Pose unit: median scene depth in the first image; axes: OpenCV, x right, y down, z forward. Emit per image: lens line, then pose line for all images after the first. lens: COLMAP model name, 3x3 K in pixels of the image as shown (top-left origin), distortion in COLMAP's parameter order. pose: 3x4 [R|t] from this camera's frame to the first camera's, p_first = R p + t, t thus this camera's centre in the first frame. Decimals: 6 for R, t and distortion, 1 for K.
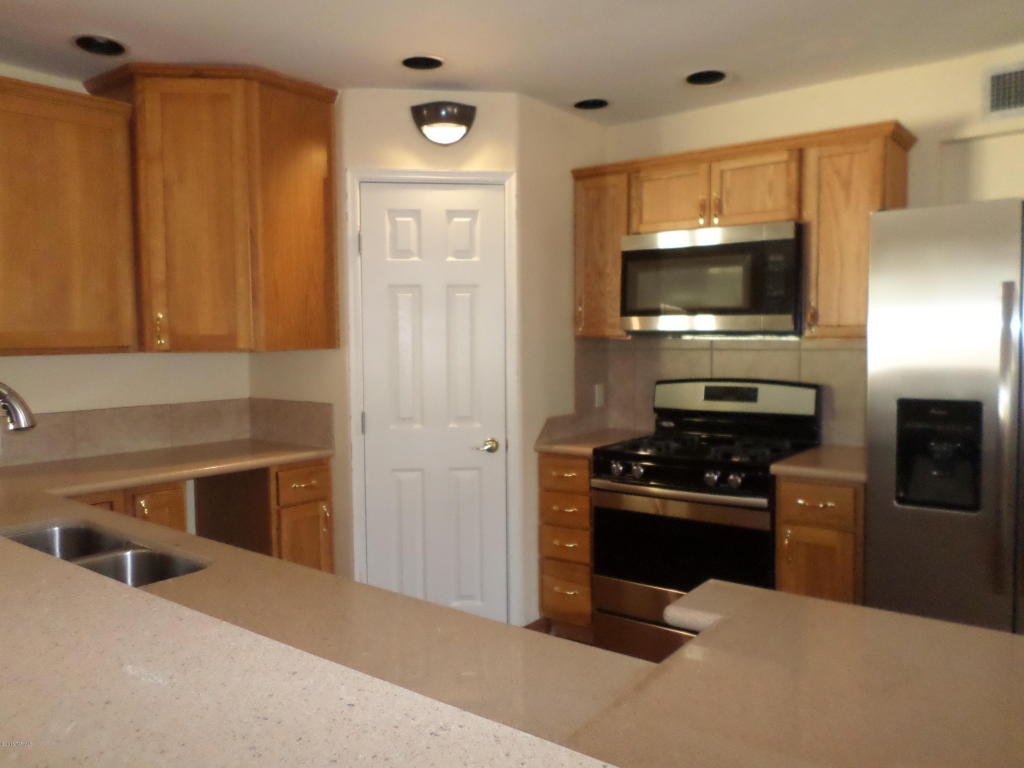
lens RADIAL K [[775.2, 0, 512.0], [0, 775.2, 384.0], [0, 0, 1]] dist [-0.012029, -0.004824]
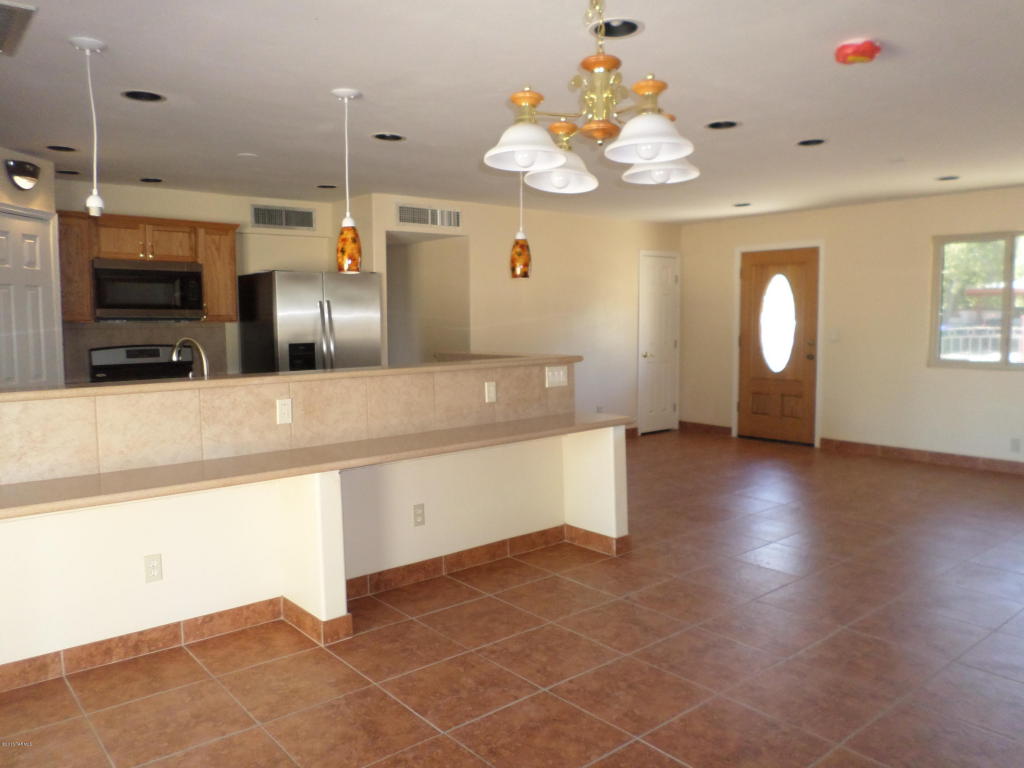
lens RADIAL K [[775.2, 0, 512.0], [0, 775.2, 384.0], [0, 0, 1]] dist [-0.012029, -0.004824]
pose [[0.200102, -0.077383, 0.976714, -1.349604], [0.064554, 0.995751, 0.065666, 0.021962], [-0.977646, 0.049911, 0.204247, -0.186609]]
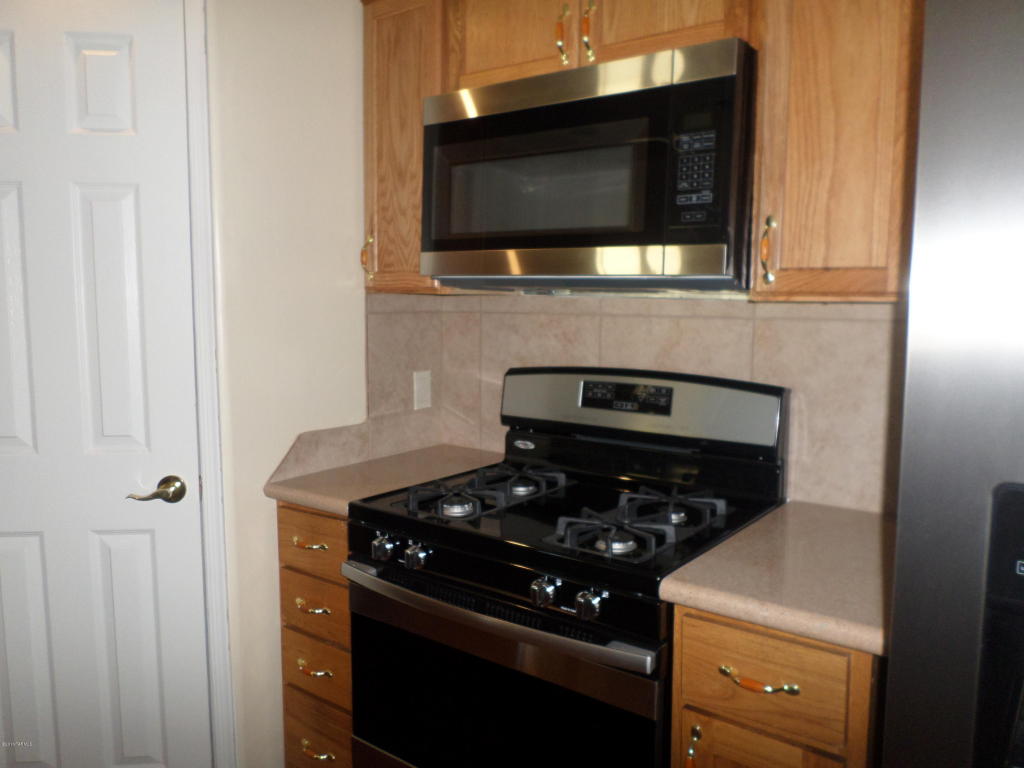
lens RADIAL K [[775.2, 0, 512.0], [0, 775.2, 384.0], [0, 0, 1]] dist [-0.012029, -0.004824]
pose [[0.999864, 0.013957, 0.008818, 0.209360], [-0.014400, 0.998526, 0.052322, -0.025716], [-0.008075, -0.052442, 0.998591, 0.484923]]
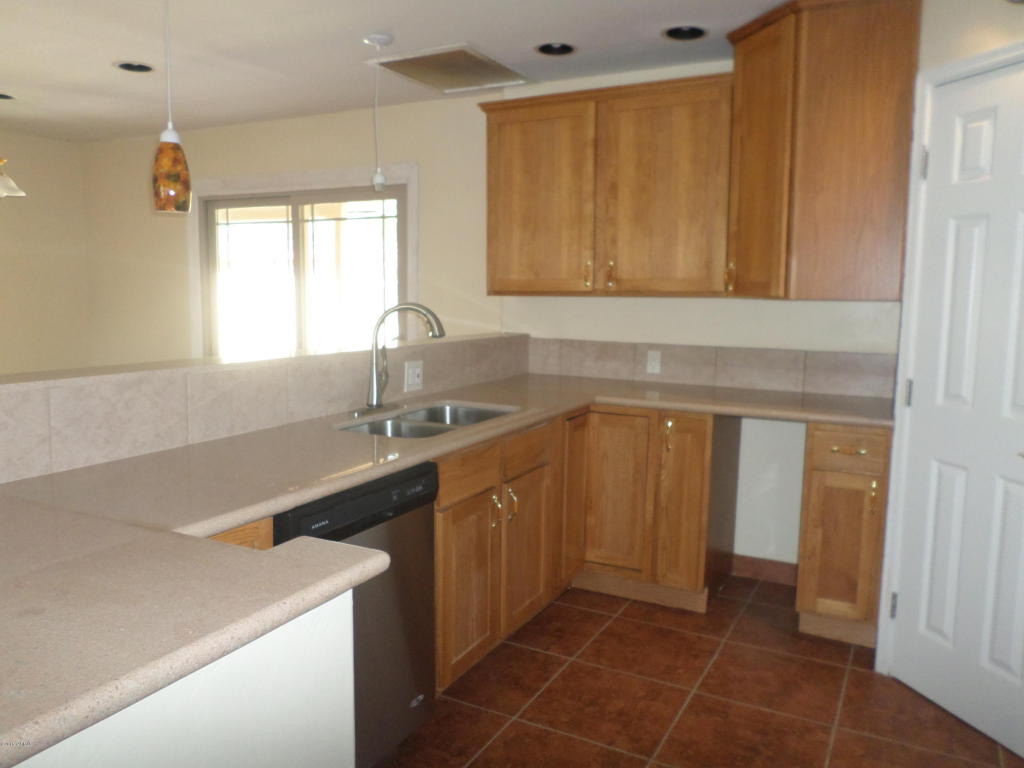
lens RADIAL K [[775.2, 0, 512.0], [0, 775.2, 384.0], [0, 0, 1]] dist [-0.012029, -0.004824]
pose [[0.177378, 0.129967, -0.975523, 0.520517], [-0.073119, 0.990242, 0.118633, -0.024857], [0.981423, 0.050286, 0.185150, 0.449641]]
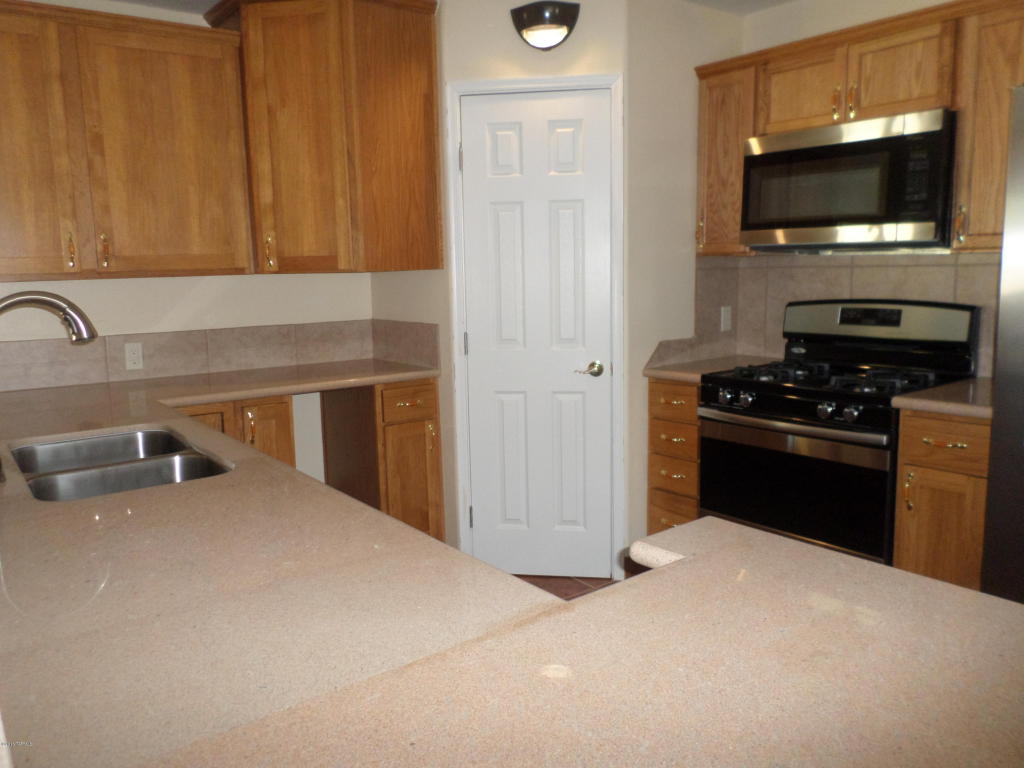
lens RADIAL K [[775.2, 0, 512.0], [0, 775.2, 384.0], [0, 0, 1]] dist [-0.012029, -0.004824]
pose [[0.967420, 0.025837, -0.251854, 0.119475], [-0.002632, 0.995752, 0.092043, 0.009492], [0.253162, -0.088381, 0.963378, 0.048669]]
